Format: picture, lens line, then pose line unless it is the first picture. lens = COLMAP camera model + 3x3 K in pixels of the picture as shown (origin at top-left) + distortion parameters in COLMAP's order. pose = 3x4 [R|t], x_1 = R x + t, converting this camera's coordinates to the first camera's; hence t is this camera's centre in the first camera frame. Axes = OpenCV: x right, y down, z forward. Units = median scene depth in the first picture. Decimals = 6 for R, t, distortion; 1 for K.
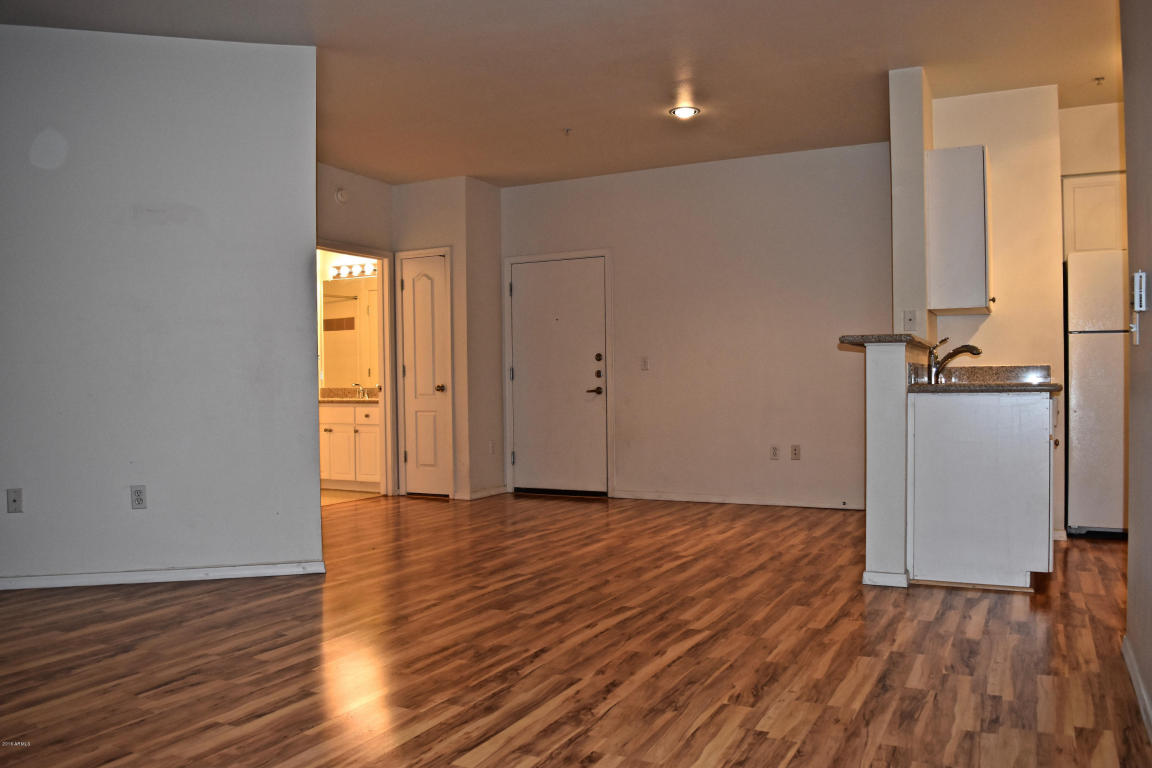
lens RADIAL K [[906.3, 0, 581.3], [0, 906.3, 388.6], [0, 0, 1]] dist [-0.095685, 0.023172]
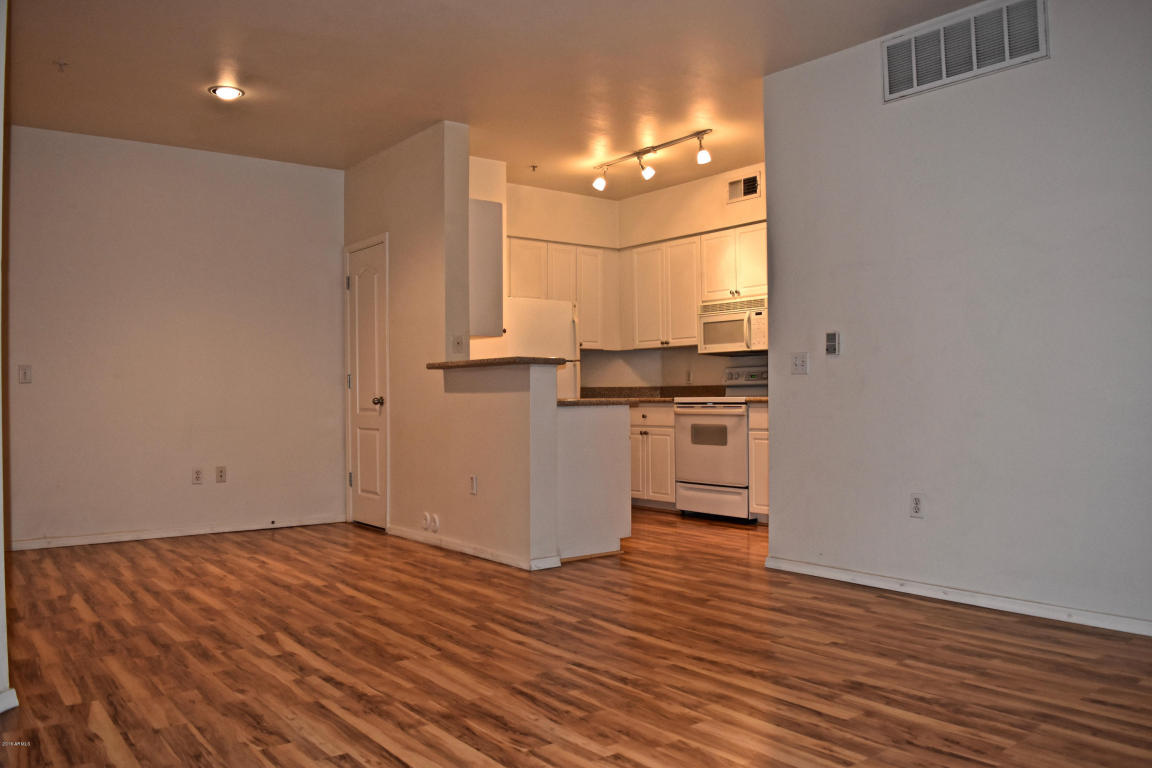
lens RADIAL K [[906.3, 0, 587.5], [0, 906.3, 393.8], [0, 0, 1]] dist [-0.095685, 0.023172]
pose [[0.422080, 0.008410, 0.906519, -0.916983], [0.009301, 0.999864, -0.013607, 0.006189], [-0.906511, 0.014175, 0.421945, 0.553217]]
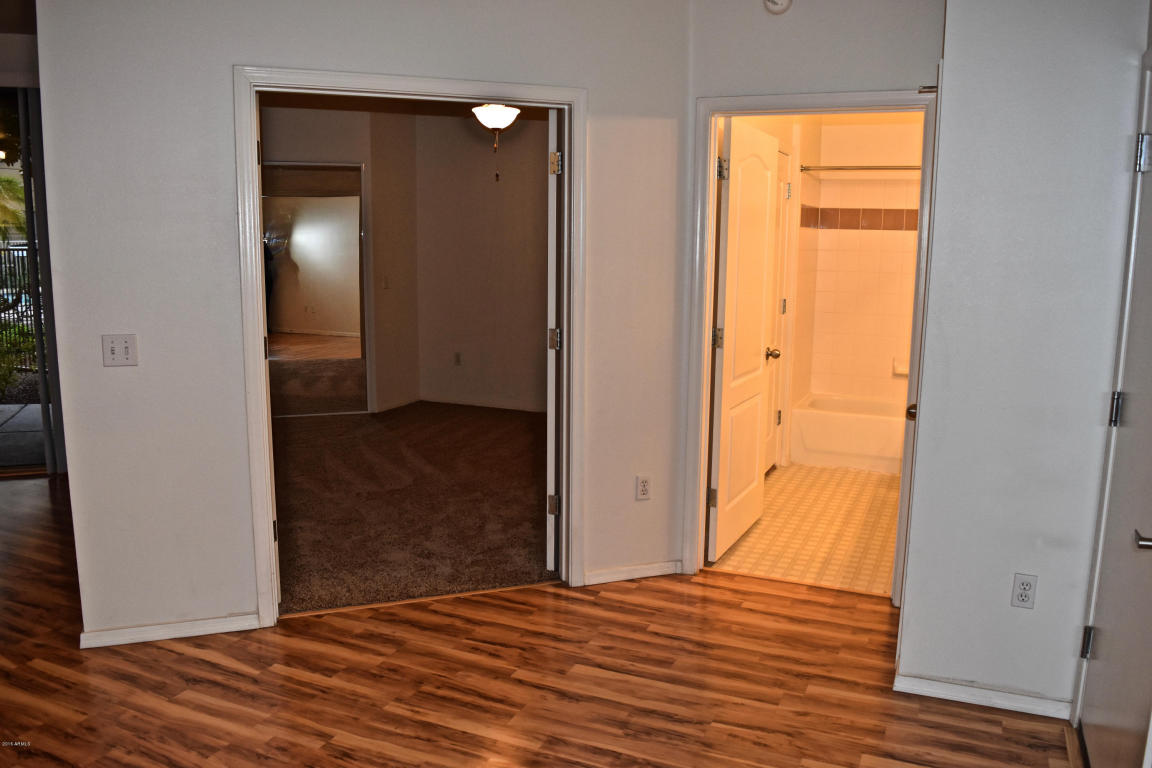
lens RADIAL K [[906.3, 0, 579.4], [0, 906.3, 393.7], [0, 0, 1]] dist [-0.095685, 0.023172]
pose [[0.059413, 0.180690, -0.981744, 0.553266], [-0.017522, 0.983519, 0.179956, -0.185413], [0.998080, 0.006511, 0.061600, 1.894628]]
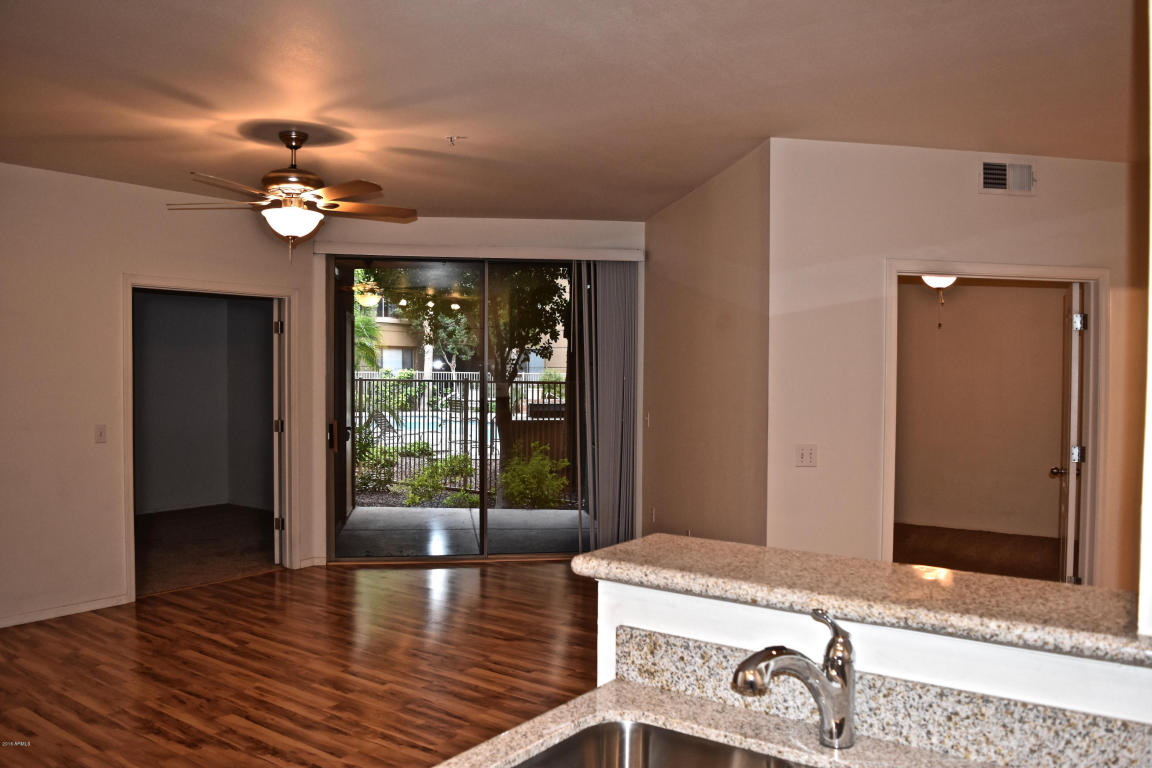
lens RADIAL K [[906.3, 0, 582.2], [0, 906.3, 393.5], [0, 0, 1]] dist [-0.095685, 0.023172]
pose [[-0.148438, 0.037075, -0.988227, 0.988201], [-0.011289, 0.999168, 0.039182, -0.194918], [0.988857, 0.016972, -0.147896, 1.316066]]
